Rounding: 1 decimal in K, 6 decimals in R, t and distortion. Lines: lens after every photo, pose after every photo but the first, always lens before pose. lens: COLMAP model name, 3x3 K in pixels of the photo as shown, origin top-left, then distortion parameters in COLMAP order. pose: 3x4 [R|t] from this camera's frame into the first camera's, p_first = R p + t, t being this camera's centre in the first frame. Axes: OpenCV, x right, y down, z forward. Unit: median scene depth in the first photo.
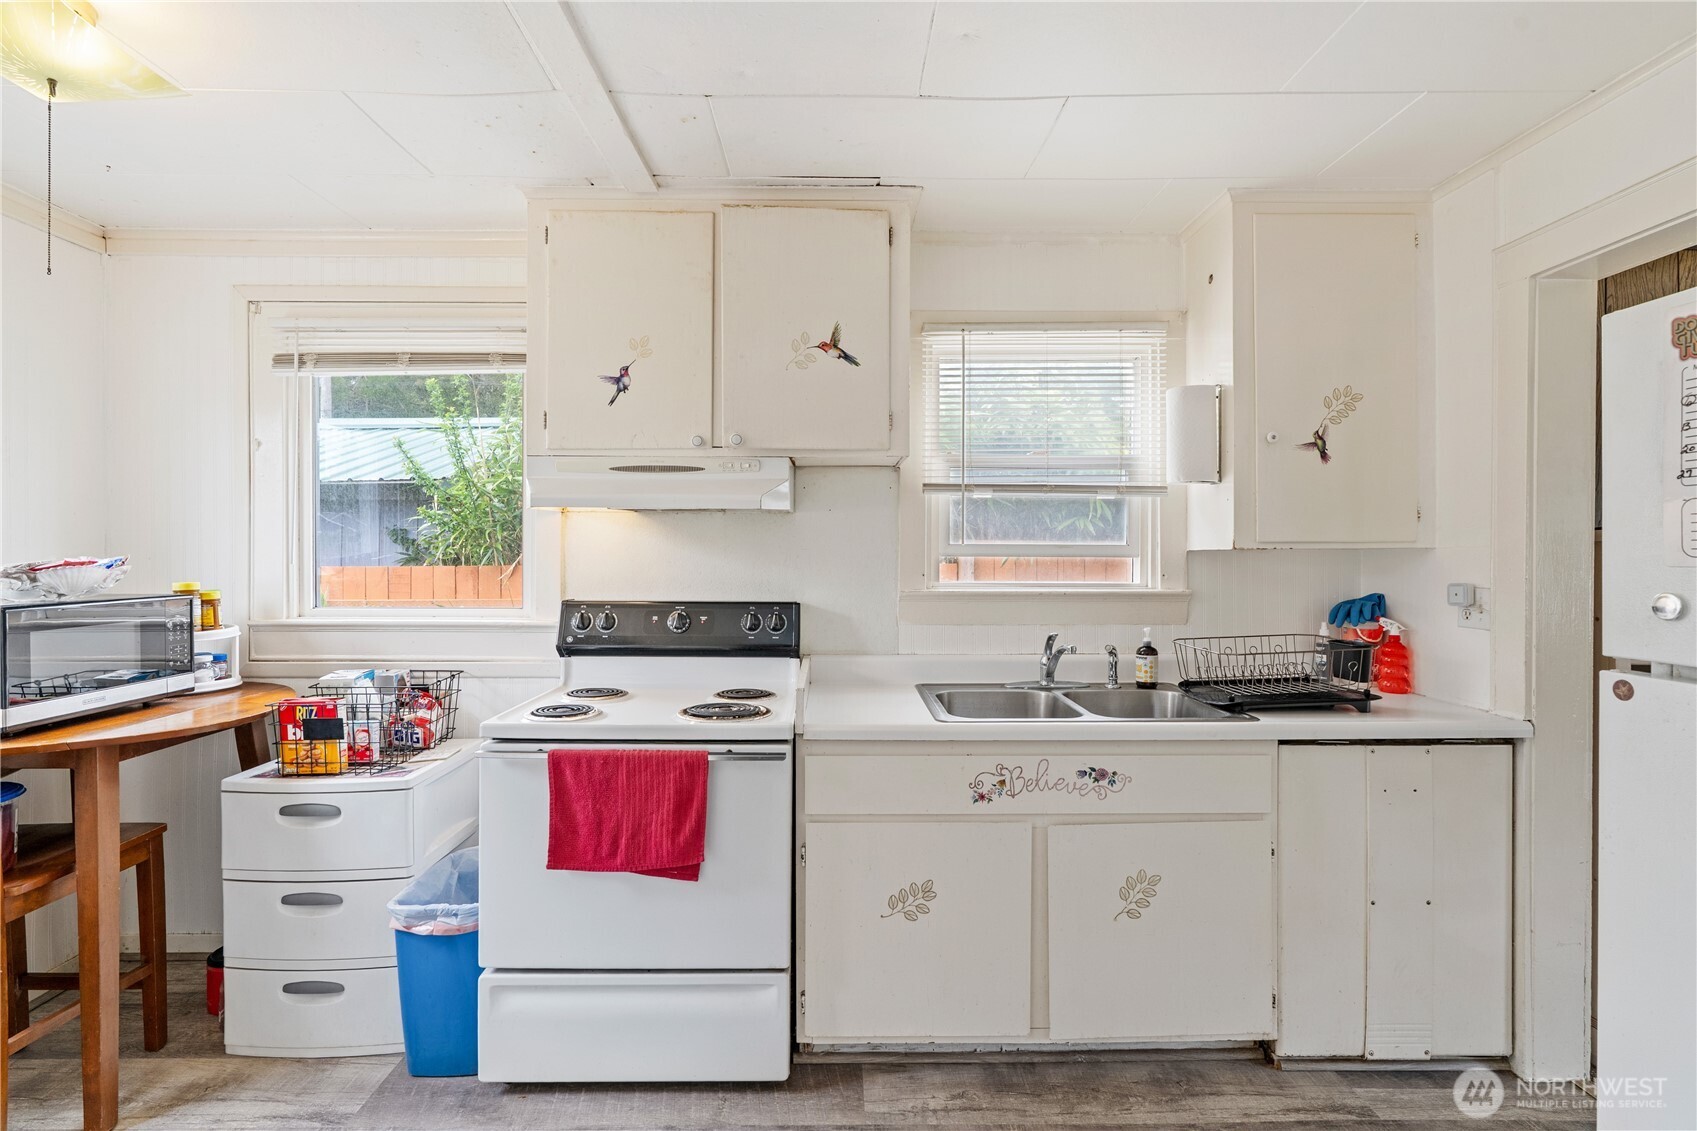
lens RADIAL K [[775.3, 0, 846.8], [0, 775.3, 560.3], [0, 0, 1]] dist [-0.009947, 0.003552]
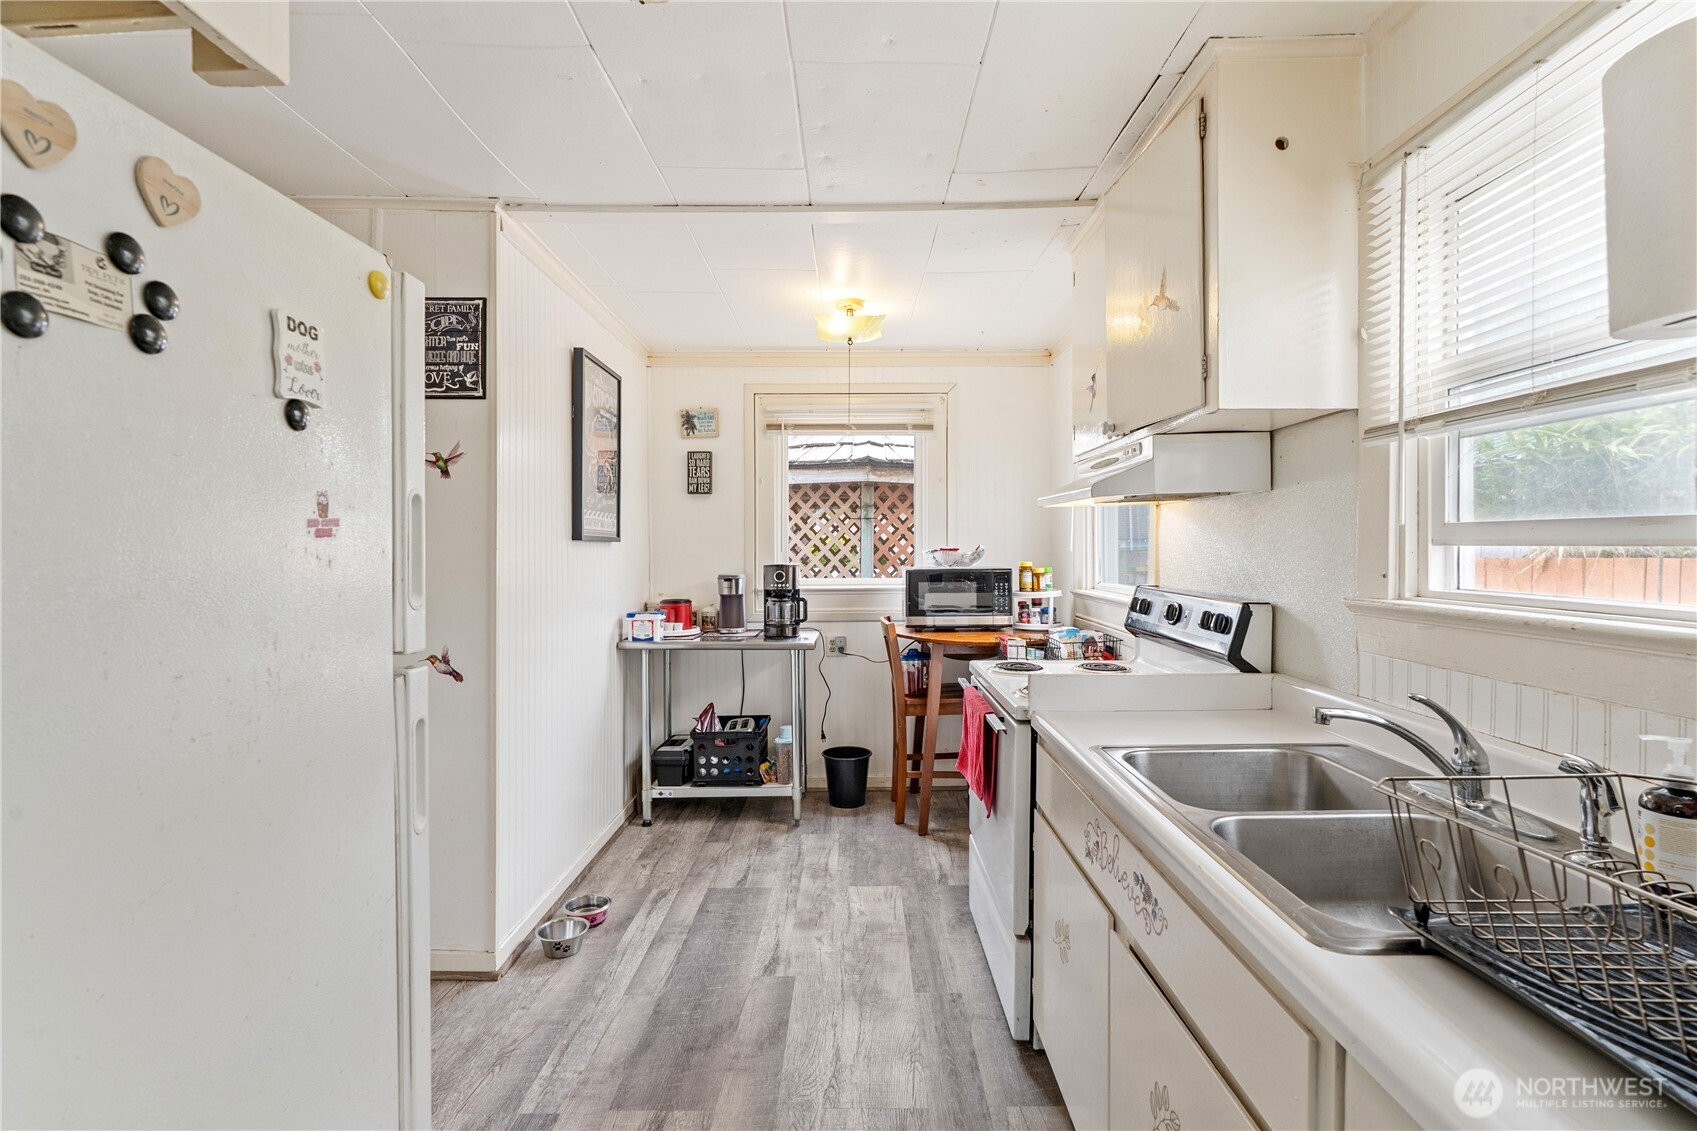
lens RADIAL K [[775.3, 0, 846.4], [0, 775.3, 553.7], [0, 0, 1]] dist [-0.009947, 0.003552]
pose [[-0.015624, 0.010246, -0.999825, 0.780989], [-0.007539, 0.999918, 0.010365, -0.002236], [0.999850, 0.007699, -0.015546, 0.624691]]
